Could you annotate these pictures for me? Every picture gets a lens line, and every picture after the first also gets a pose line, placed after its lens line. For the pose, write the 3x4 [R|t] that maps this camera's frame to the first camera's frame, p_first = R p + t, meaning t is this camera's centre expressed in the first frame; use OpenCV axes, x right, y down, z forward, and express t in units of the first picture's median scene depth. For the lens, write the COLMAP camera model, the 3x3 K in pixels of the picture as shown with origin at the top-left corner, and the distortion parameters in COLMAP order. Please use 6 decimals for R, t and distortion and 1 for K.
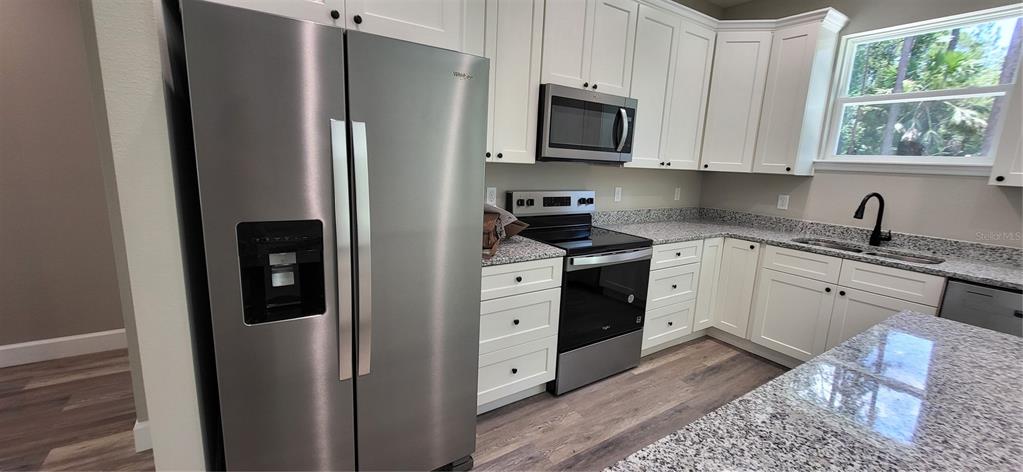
lens RADIAL K [[404.5, 0, 507.0], [0, 404.5, 233.9], [0, 0, 1]] dist [0.001376, -0.000122]
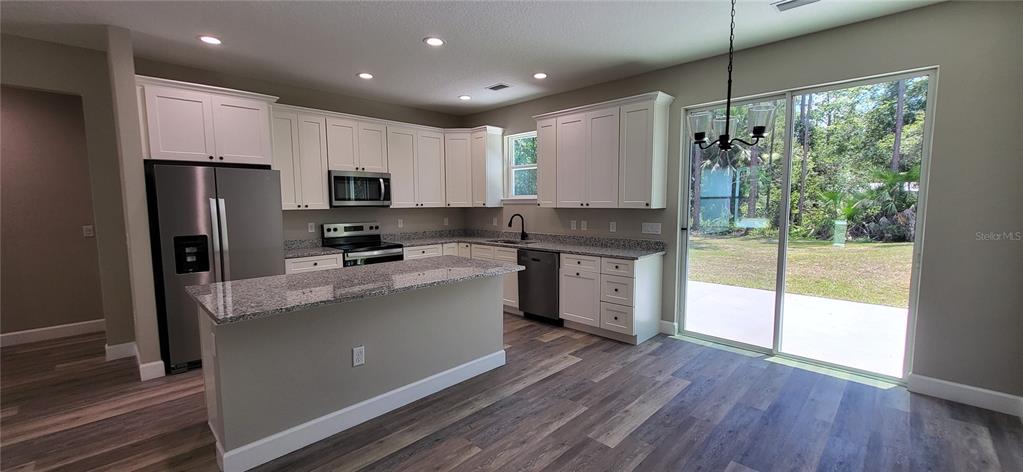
lens RADIAL K [[403.0, 0, 511.5], [0, 403.0, 236.0], [0, 0, 1]] dist [-0.001184, -0.000177]
pose [[0.973762, -0.070111, 0.216499, 0.440854], [0.089942, 0.992471, -0.083135, 0.175937], [-0.209040, 0.100426, 0.972737, -0.956234]]
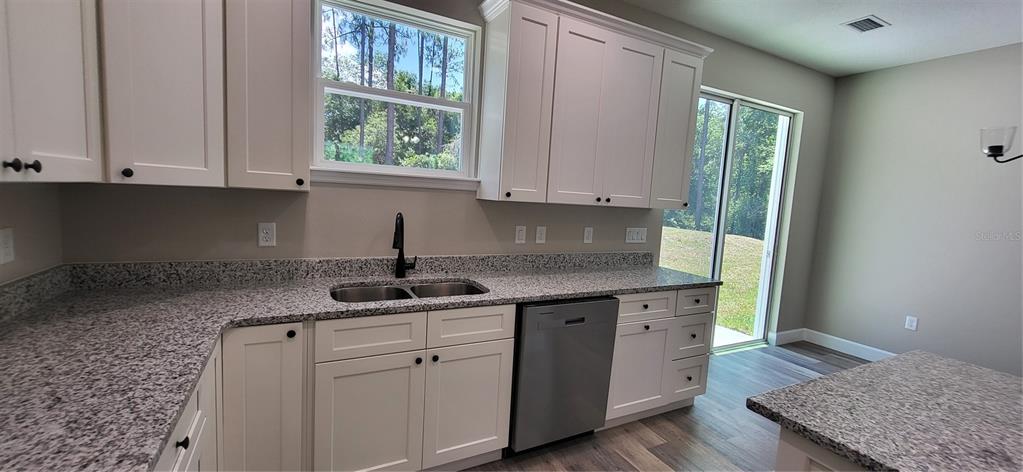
lens RADIAL K [[404.5, 0, 507.0], [0, 404.5, 233.9], [0, 0, 1]] dist [0.001376, -0.000122]
pose [[0.103140, -0.133697, 0.985640, 0.156611], [0.132206, 0.983976, 0.119637, -0.128367], [-0.985842, 0.117968, 0.119163, 0.712534]]
